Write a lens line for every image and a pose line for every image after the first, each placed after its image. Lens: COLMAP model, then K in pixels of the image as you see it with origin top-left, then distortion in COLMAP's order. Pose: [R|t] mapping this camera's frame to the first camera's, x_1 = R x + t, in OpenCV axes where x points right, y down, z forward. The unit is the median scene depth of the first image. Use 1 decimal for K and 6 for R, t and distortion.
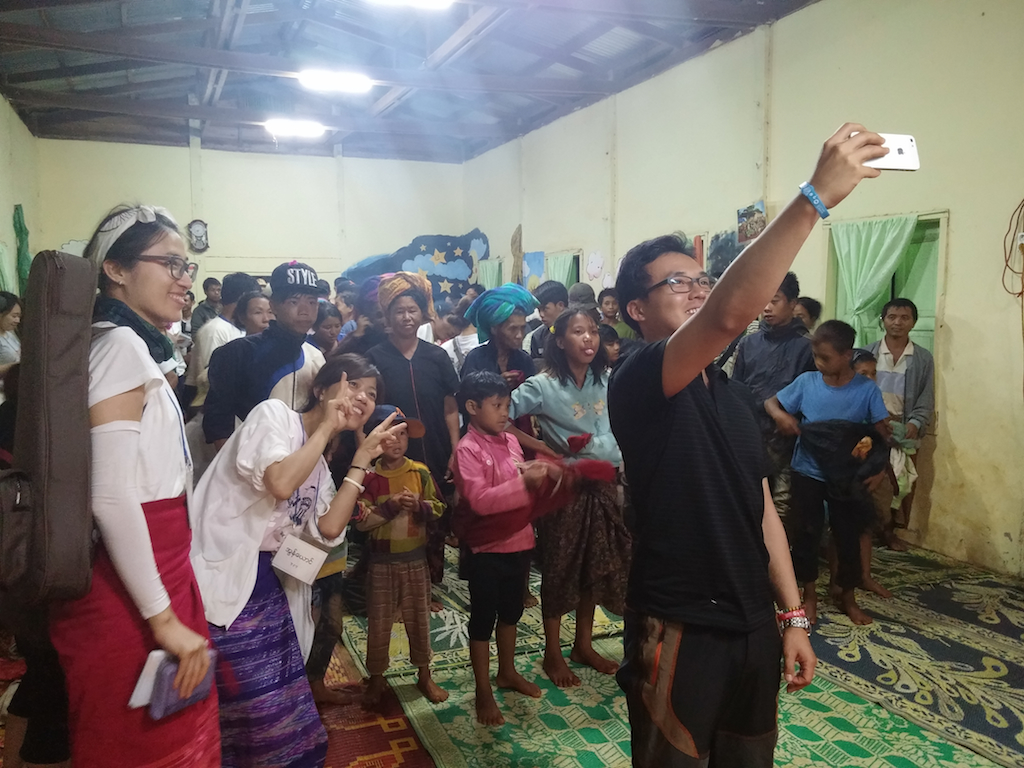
lens RADIAL K [[884.8, 0, 514.6], [0, 884.8, 385.1], [0, 0, 1]] dist [0.014140, -0.055501]
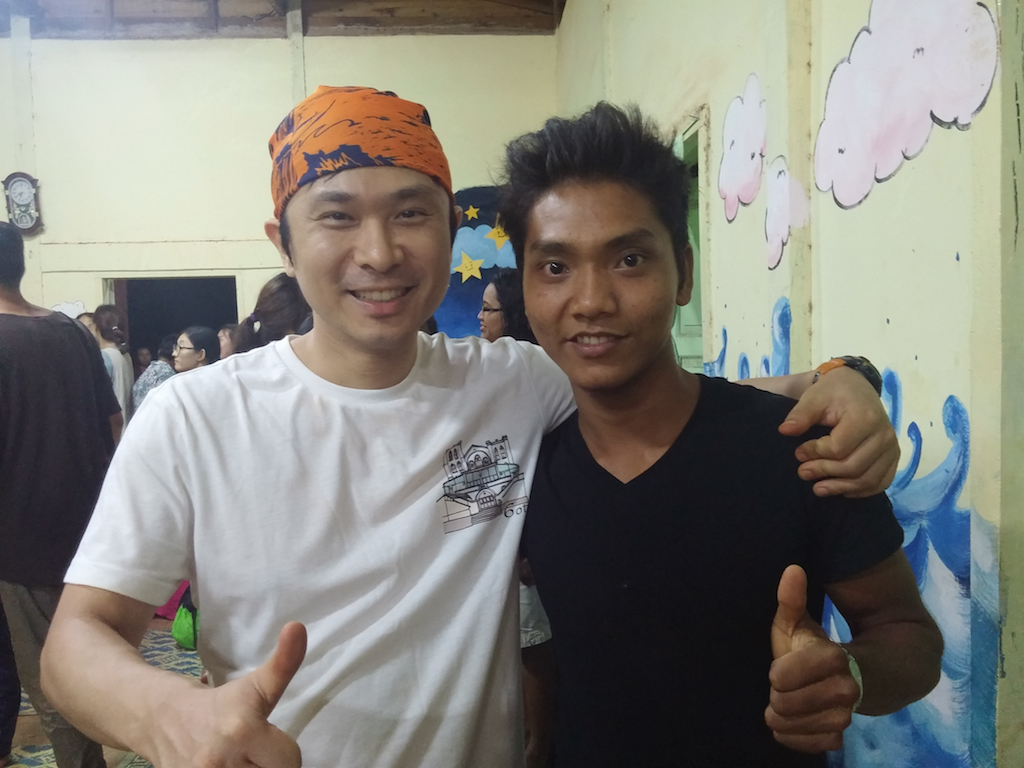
lens RADIAL K [[884.8, 0, 508.5], [0, 884.8, 384.3], [0, 0, 1]] dist [0.014140, -0.055501]
pose [[0.943753, 0.007756, -0.330560, 0.085462], [-0.015518, 0.999662, -0.020847, -0.054613], [0.330286, 0.024804, 0.943555, 0.595587]]
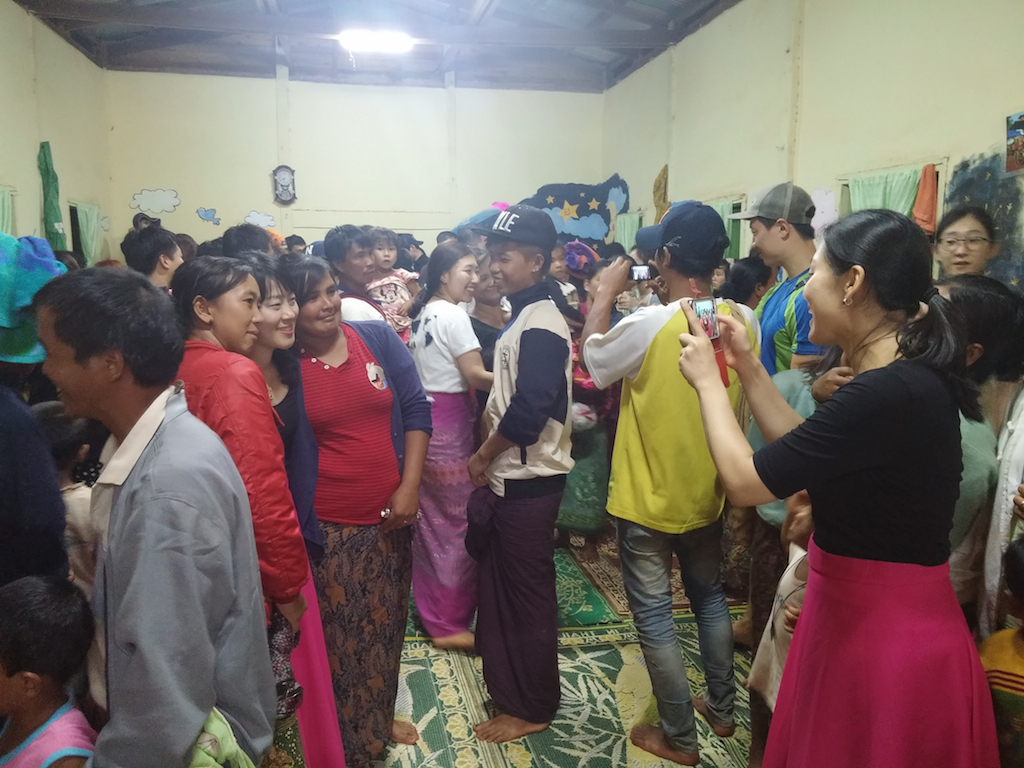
lens RADIAL K [[884.8, 0, 484.1], [0, 884.8, 406.6], [0, 0, 1]] dist [0.014140, -0.055501]
pose [[0.974404, 0.047623, -0.219702, 0.028345], [-0.033645, 0.997190, 0.066934, -0.018332], [0.222273, -0.057829, 0.973268, 0.194983]]
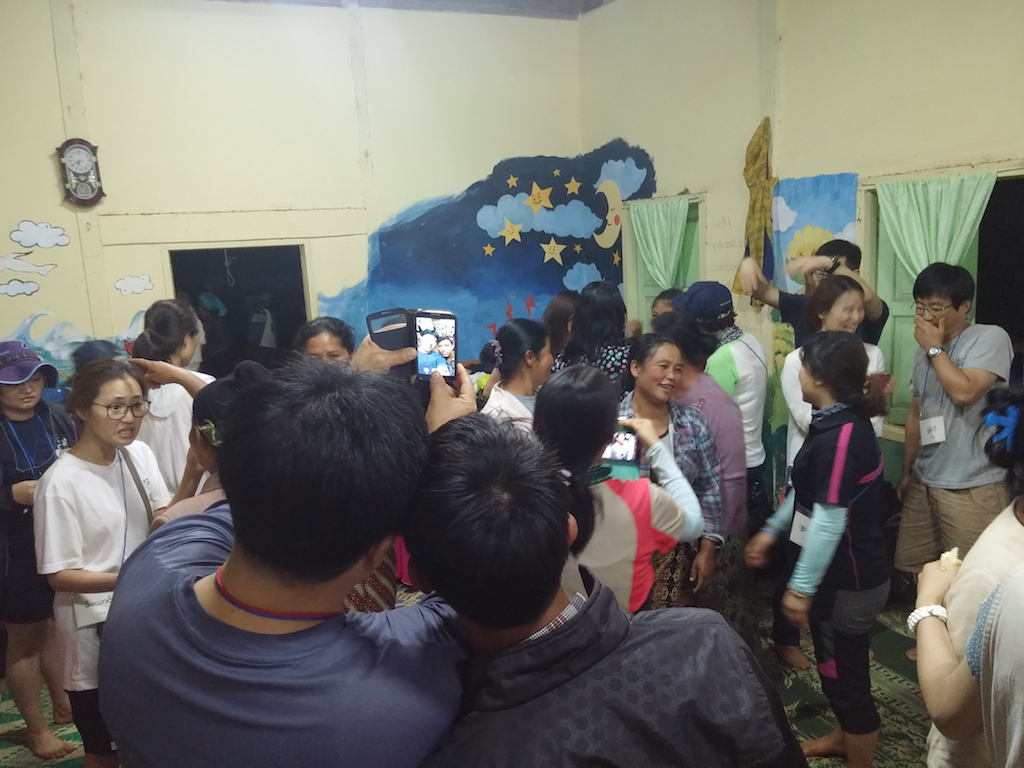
lens RADIAL K [[884.8, 0, 511.3], [0, 884.8, 406.8], [0, 0, 1]] dist [0.014140, -0.055501]
pose [[0.998510, -0.046550, 0.028488, -0.137211], [0.043851, 0.995070, 0.088952, -0.071643], [-0.032488, -0.087570, 0.995628, 0.487054]]
